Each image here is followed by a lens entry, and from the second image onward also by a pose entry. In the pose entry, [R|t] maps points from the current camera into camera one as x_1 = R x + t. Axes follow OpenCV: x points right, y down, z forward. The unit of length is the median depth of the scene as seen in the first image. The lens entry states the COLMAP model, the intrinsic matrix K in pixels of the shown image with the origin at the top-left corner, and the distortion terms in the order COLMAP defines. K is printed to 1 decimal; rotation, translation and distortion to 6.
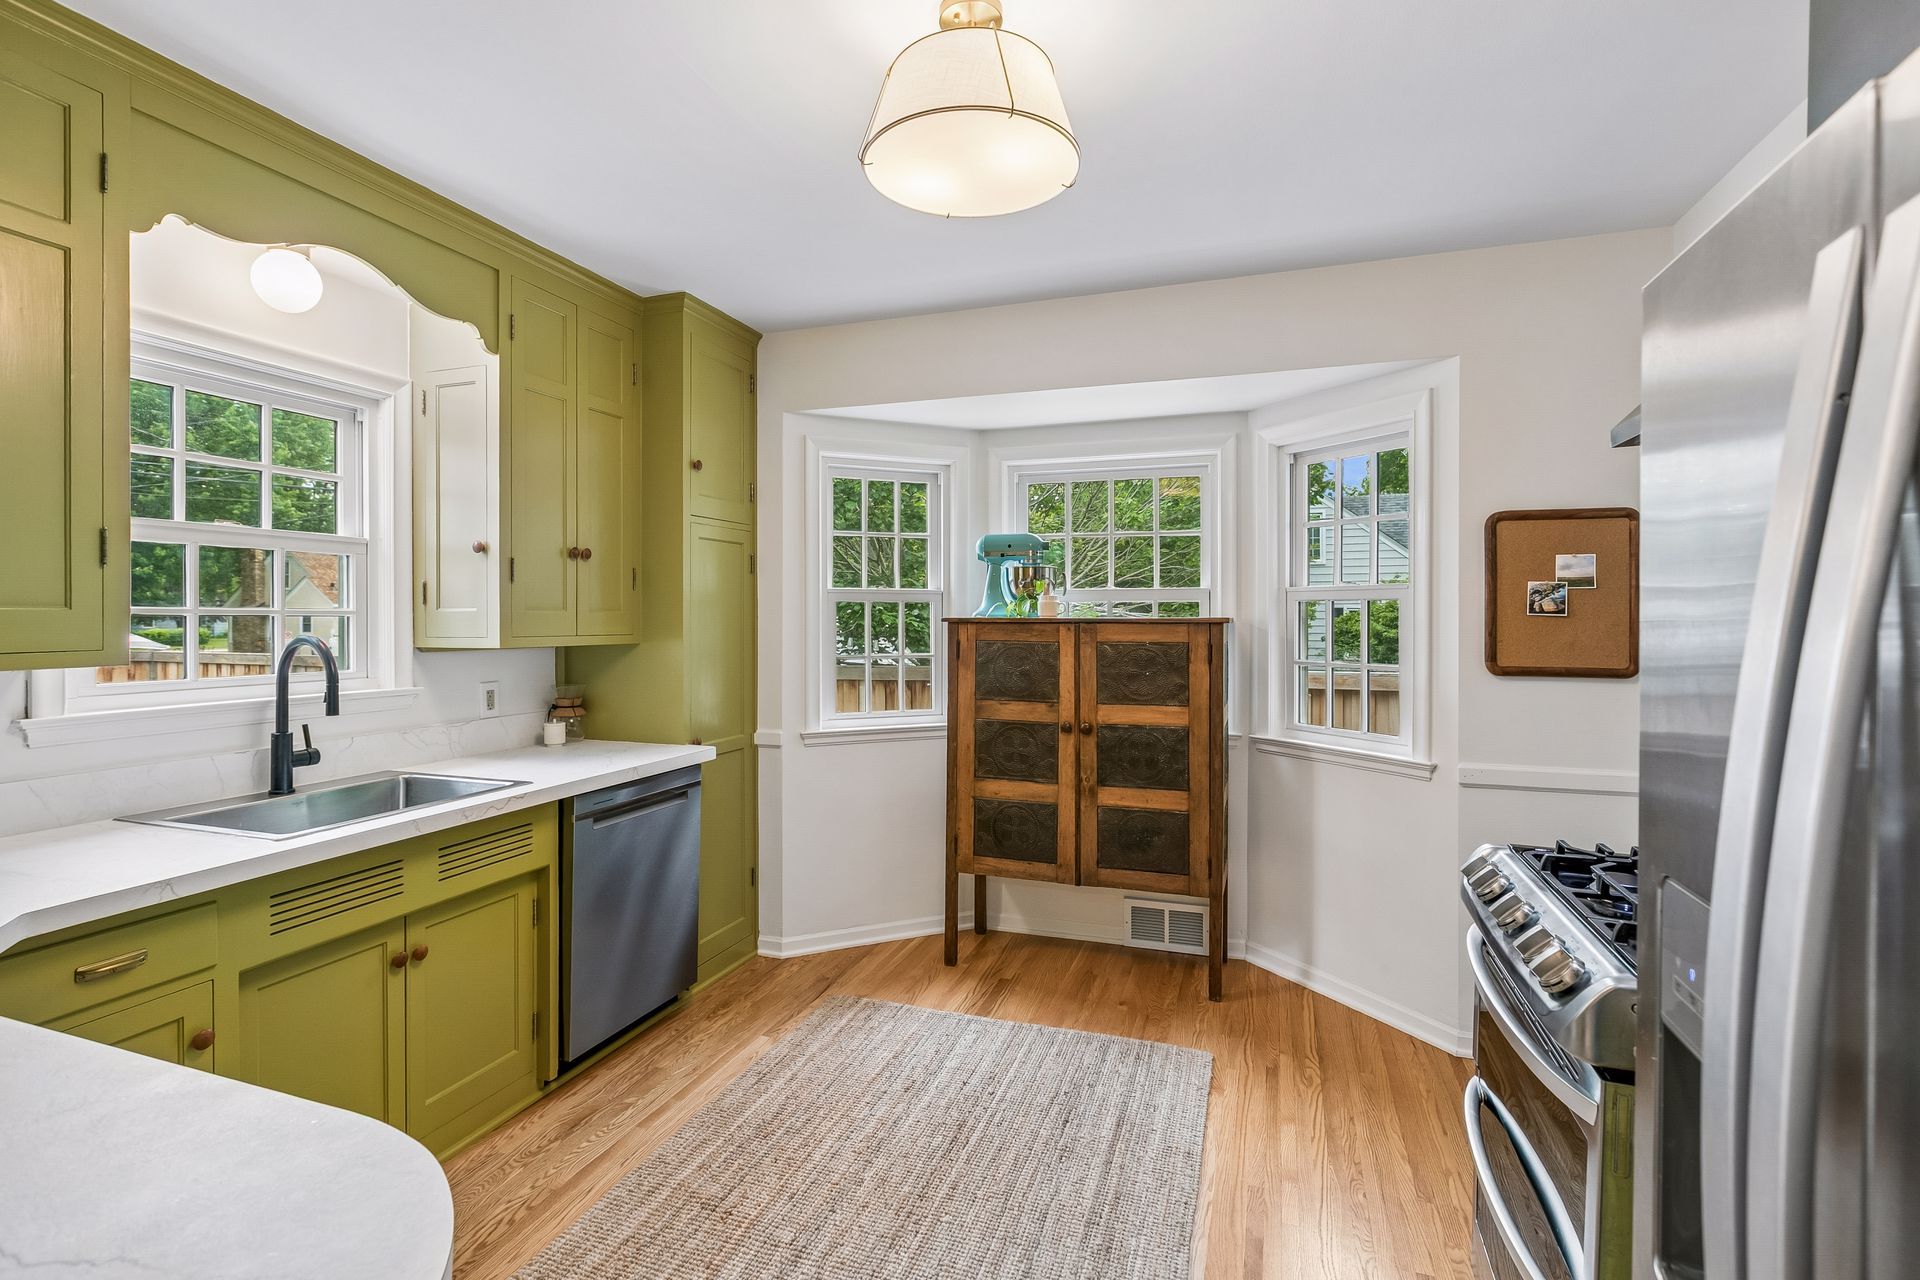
lens RADIAL K [[894.2, 0, 960.0], [0, 894.2, 622.7], [0, 0, 1]] dist [-0.003950, -0.001432]
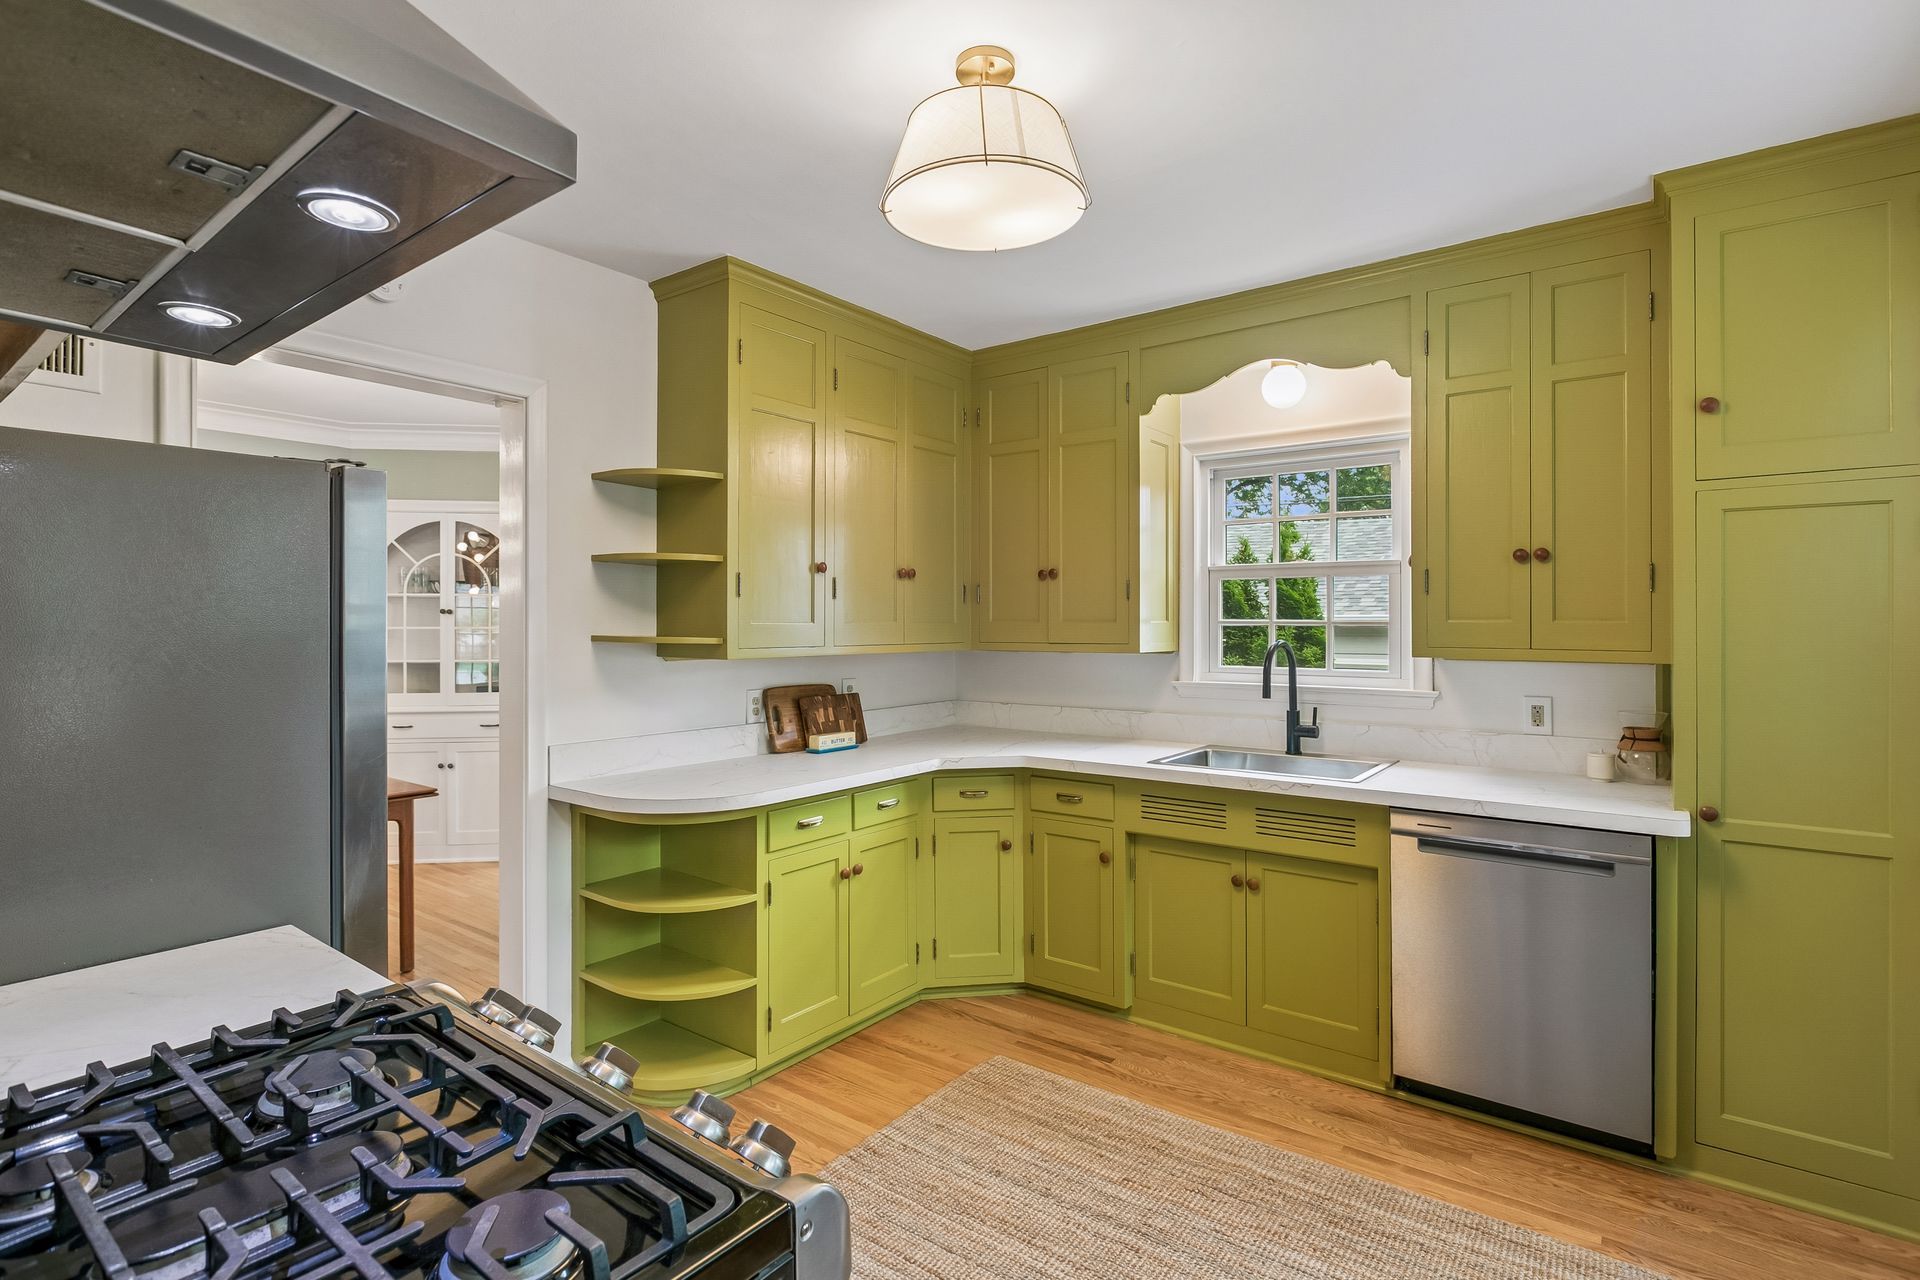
lens RADIAL K [[944.1, 0, 957.9], [0, 944.1, 631.6], [0, 0, 1]] dist [-0.003521, -0.001085]
pose [[-0.316033, 0.009620, -0.948700, 0.713513], [-0.005434, 0.999914, 0.011949, -0.012355], [0.948733, 0.008931, -0.315953, 0.869415]]
